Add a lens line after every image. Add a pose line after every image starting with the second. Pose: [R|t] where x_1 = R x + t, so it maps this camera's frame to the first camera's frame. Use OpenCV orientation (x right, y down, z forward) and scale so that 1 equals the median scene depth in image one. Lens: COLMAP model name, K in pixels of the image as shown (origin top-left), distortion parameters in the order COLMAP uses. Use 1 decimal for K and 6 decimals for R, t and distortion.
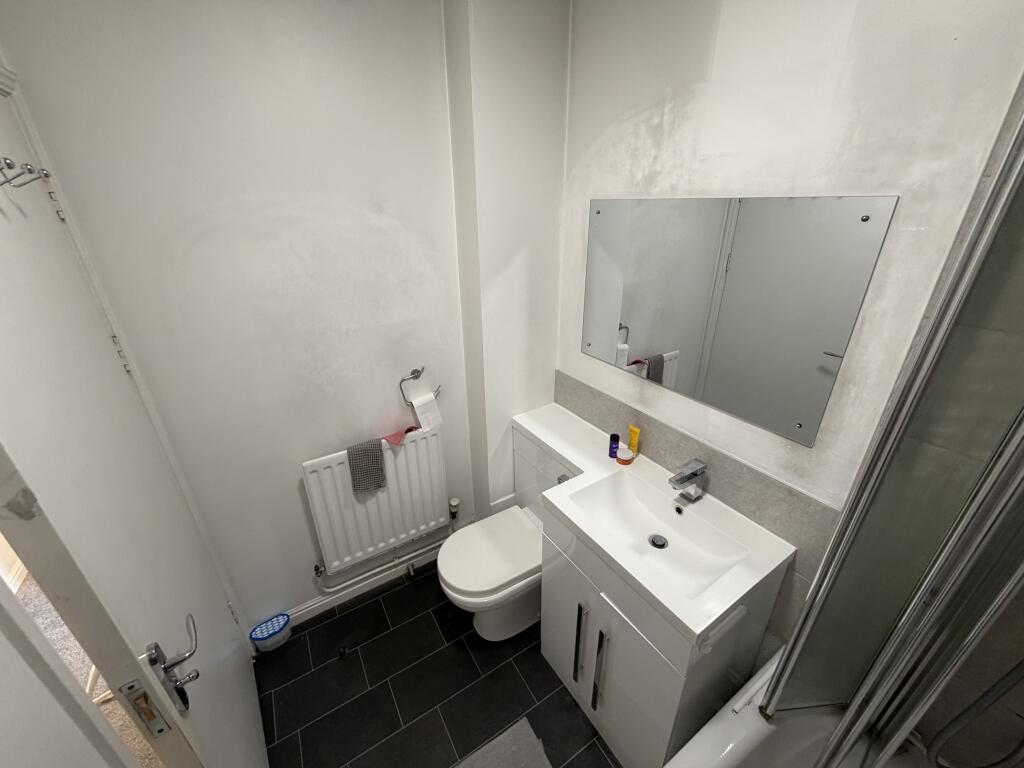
lens RADIAL K [[405.5, 0, 512.0], [0, 405.5, 384.0], [0, 0, 1]] dist [-0.001914, -0.000539]
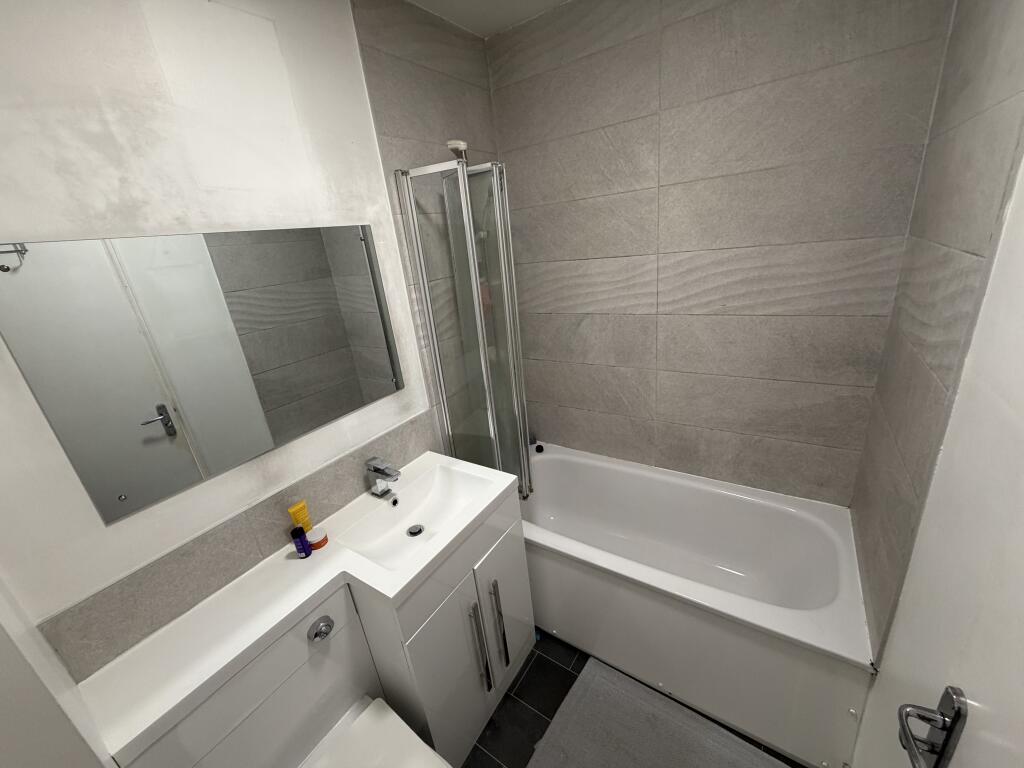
lens RADIAL K [[405.5, 0, 512.0], [0, 405.5, 384.0], [0, 0, 1]] dist [-0.001914, -0.000539]
pose [[-0.401002, -0.258019, 0.878990, -0.619449], [0.480798, 0.757459, 0.441689, -0.272075], [-0.779763, 0.599735, -0.179688, 0.800848]]
